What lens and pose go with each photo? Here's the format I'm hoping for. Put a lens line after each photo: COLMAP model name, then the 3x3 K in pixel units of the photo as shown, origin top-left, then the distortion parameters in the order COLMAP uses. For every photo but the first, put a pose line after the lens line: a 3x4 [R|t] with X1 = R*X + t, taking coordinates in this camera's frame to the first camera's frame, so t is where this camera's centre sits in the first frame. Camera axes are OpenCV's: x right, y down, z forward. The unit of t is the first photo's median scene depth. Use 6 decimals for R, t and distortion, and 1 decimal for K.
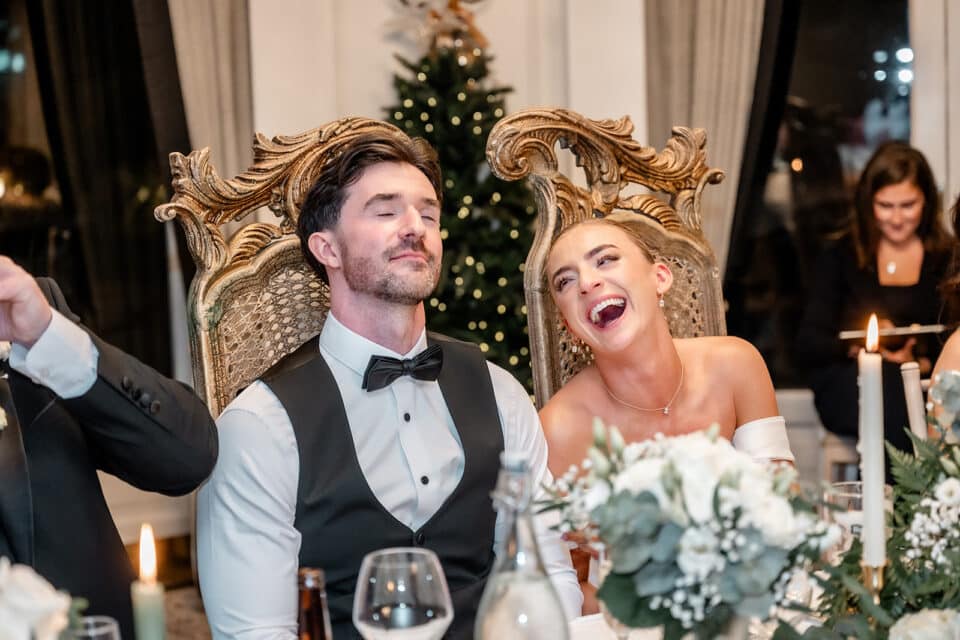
lens RADIAL K [[2218.6, 0, 475.4], [0, 2218.6, 330.0], [0, 0, 1]] dist [-0.061277, 0.000000]
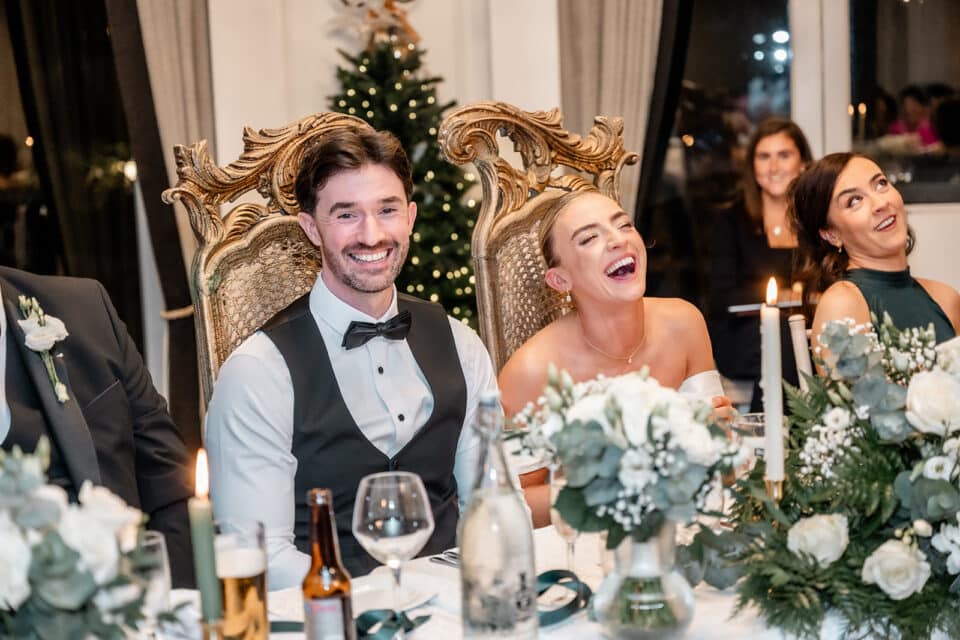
lens RADIAL K [[2040.8, 0, 484.8], [0, 2040.8, 346.9], [0, 0, 1]] dist [-0.014312, 0.000000]
pose [[0.998745, -0.015368, 0.047658, -0.025326], [0.014042, 0.999508, 0.028039, -0.000869], [-0.048065, -0.027335, 0.998470, -0.090800]]
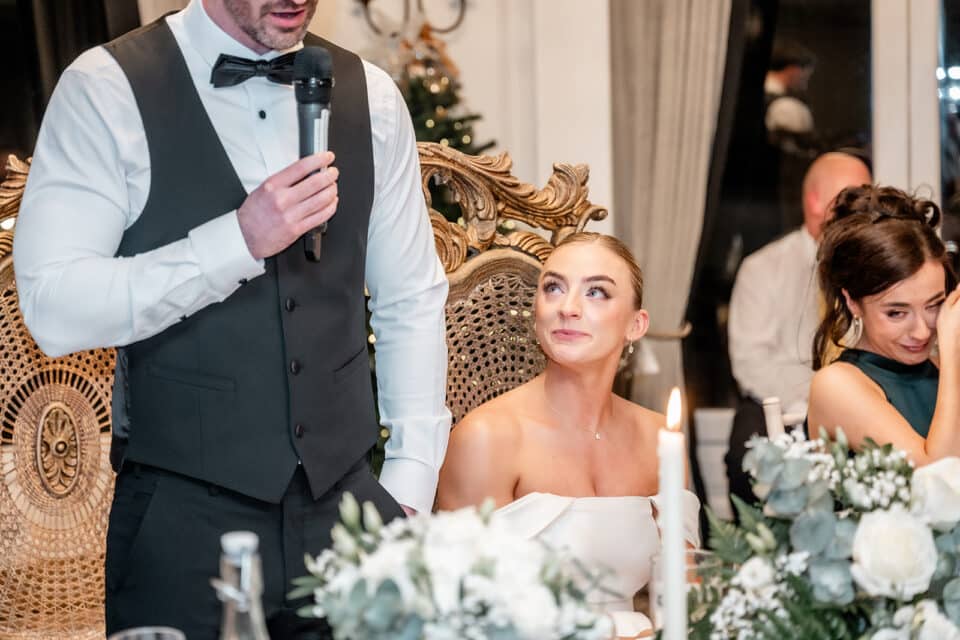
lens RADIAL K [[1974.0, 0, 478.5], [0, 1974.0, 312.9], [0, 0, 1]] dist [0.026267, 0.000000]
pose [[0.999233, 0.008562, -0.038218, 0.099396], [-0.008717, 0.999954, -0.003895, -0.023290], [0.038183, 0.004225, 0.999262, 0.132522]]
